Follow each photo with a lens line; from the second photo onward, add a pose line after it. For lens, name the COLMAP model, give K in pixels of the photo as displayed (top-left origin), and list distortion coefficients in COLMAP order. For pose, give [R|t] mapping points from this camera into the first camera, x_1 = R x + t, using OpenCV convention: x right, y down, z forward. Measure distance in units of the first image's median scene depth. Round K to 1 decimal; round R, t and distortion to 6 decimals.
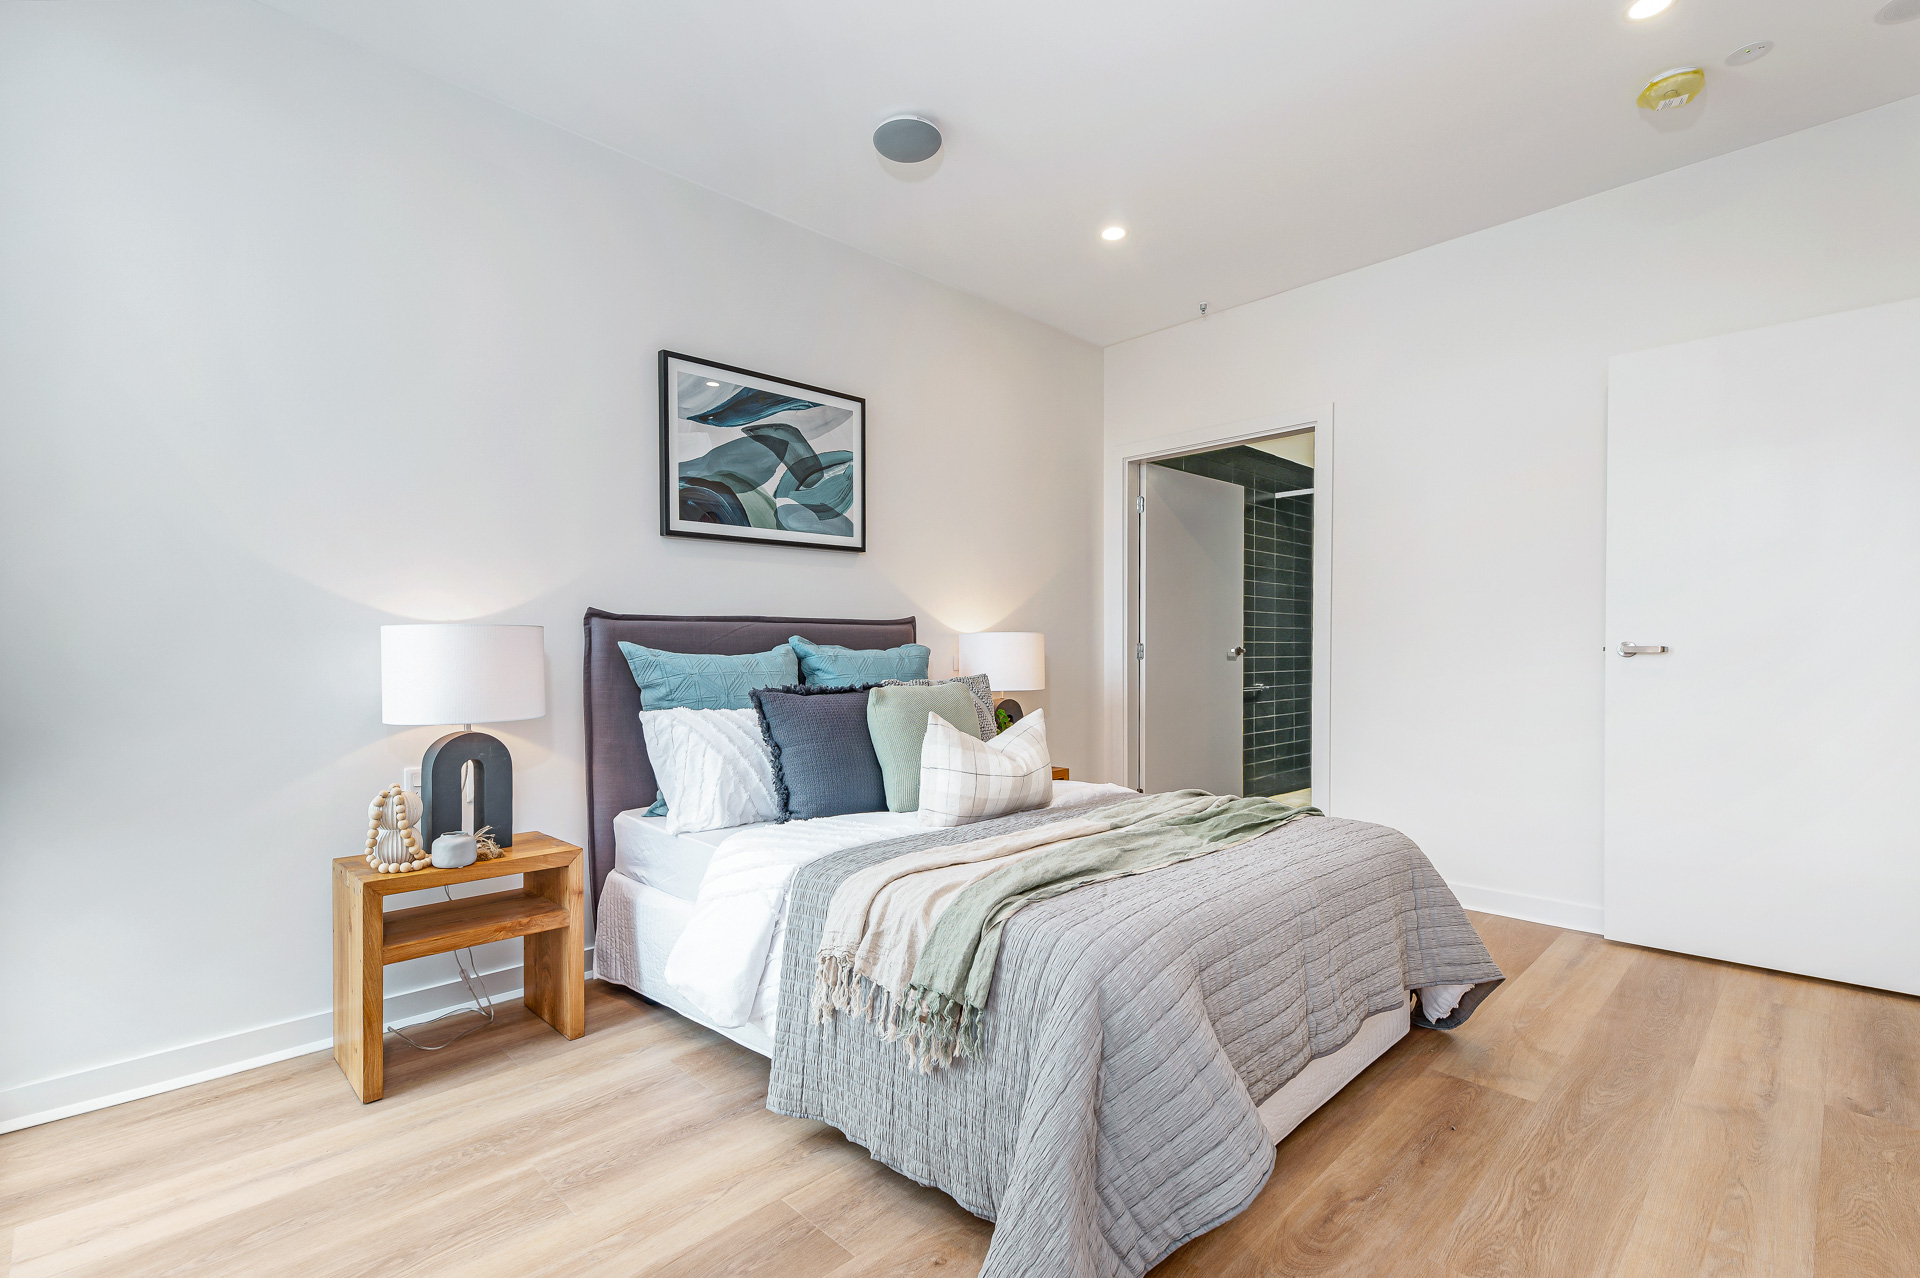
lens RADIAL K [[900.9, 0, 960.0], [0, 900.9, 639.0], [0, 0, 1]] dist [0.031027, -0.000180]
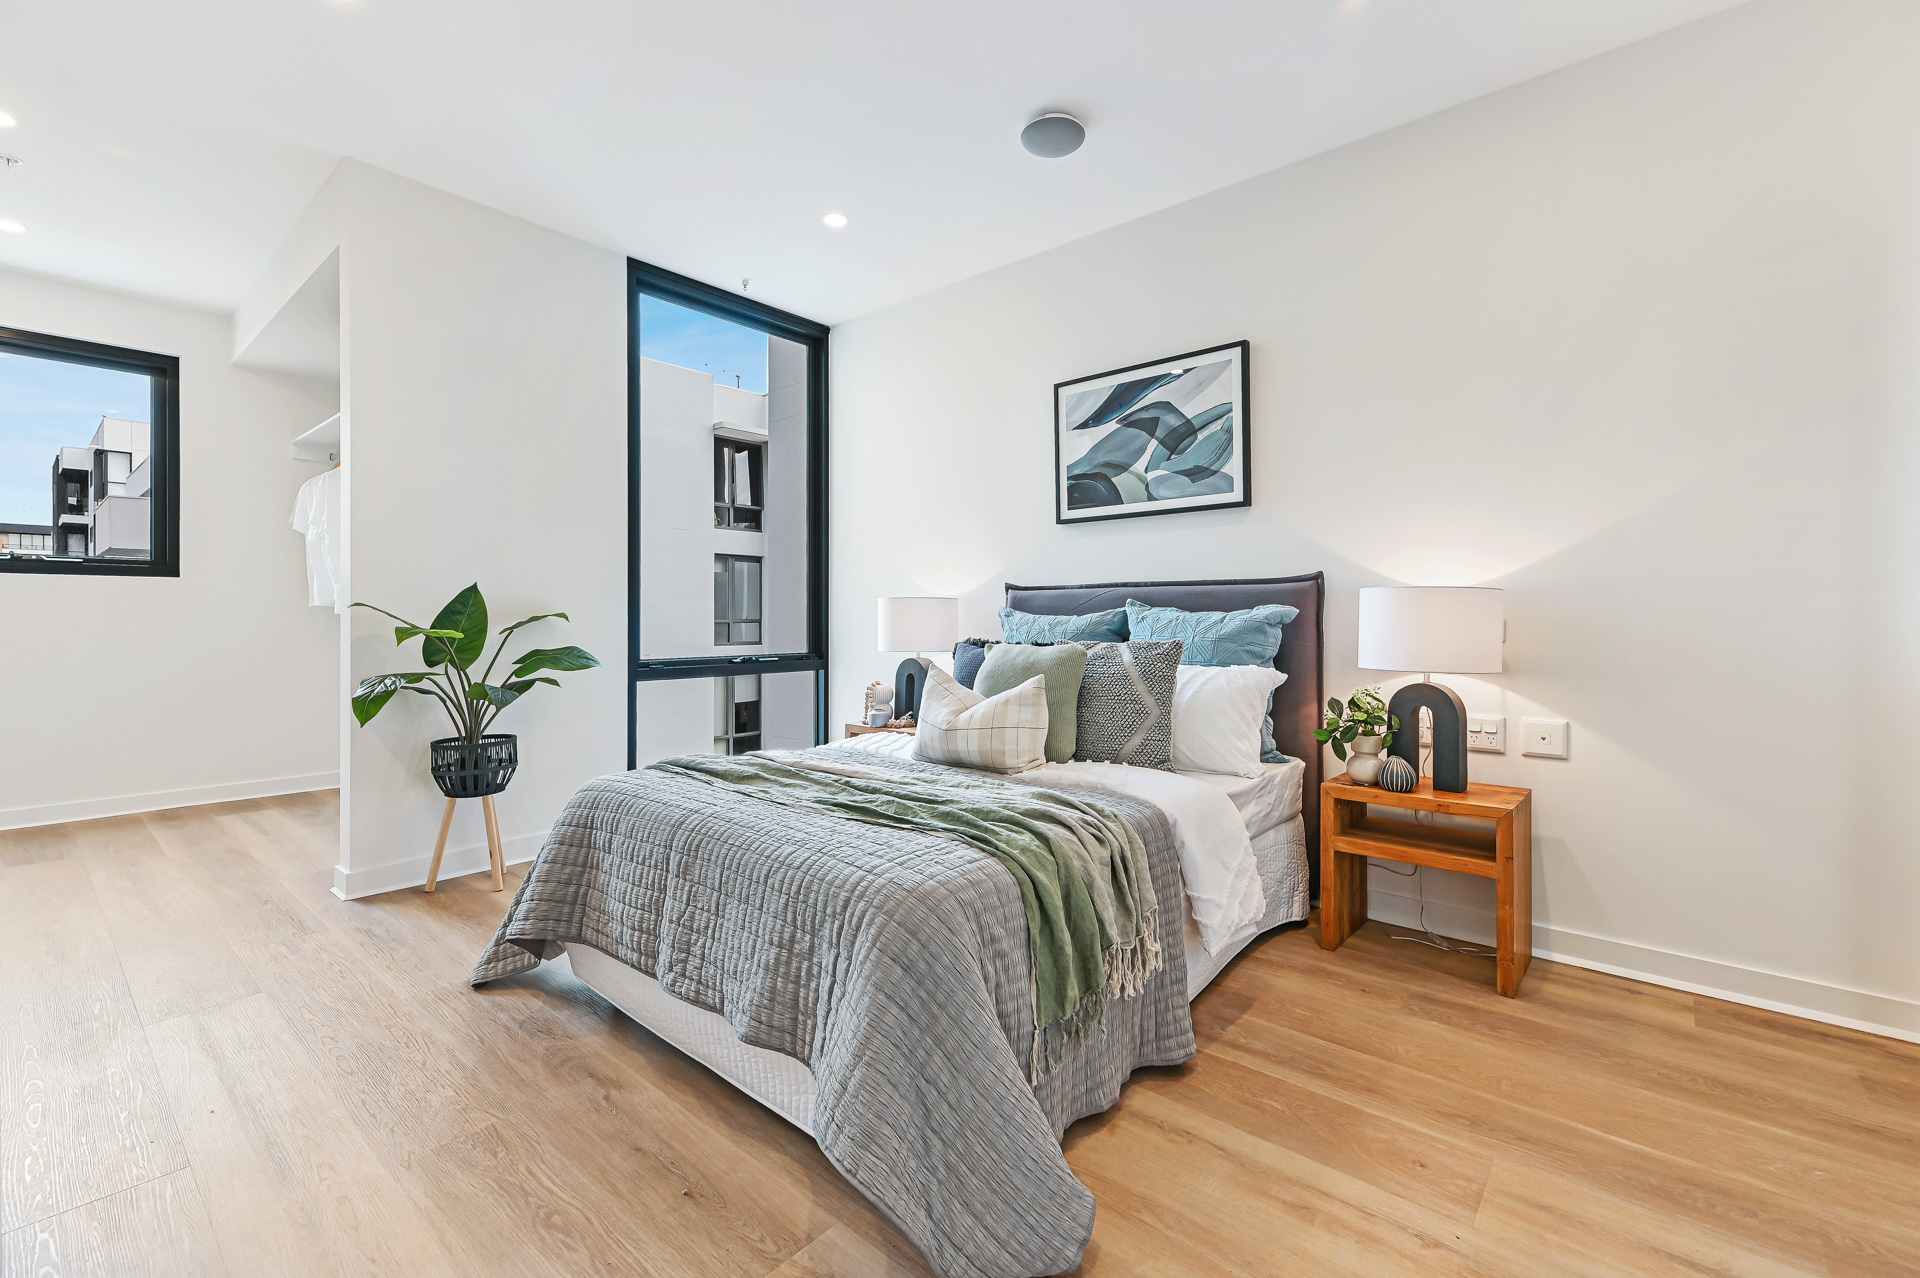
lens RADIAL K [[790.0, 0, 966.2], [0, 790.0, 614.4], [0, 0, 1]] dist [0.000471, 0.000205]
pose [[0.083358, 0.009781, -0.996472, 0.737228], [0.015948, 0.999811, 0.011147, 0.001687], [0.996392, -0.016821, 0.083186, 0.697932]]
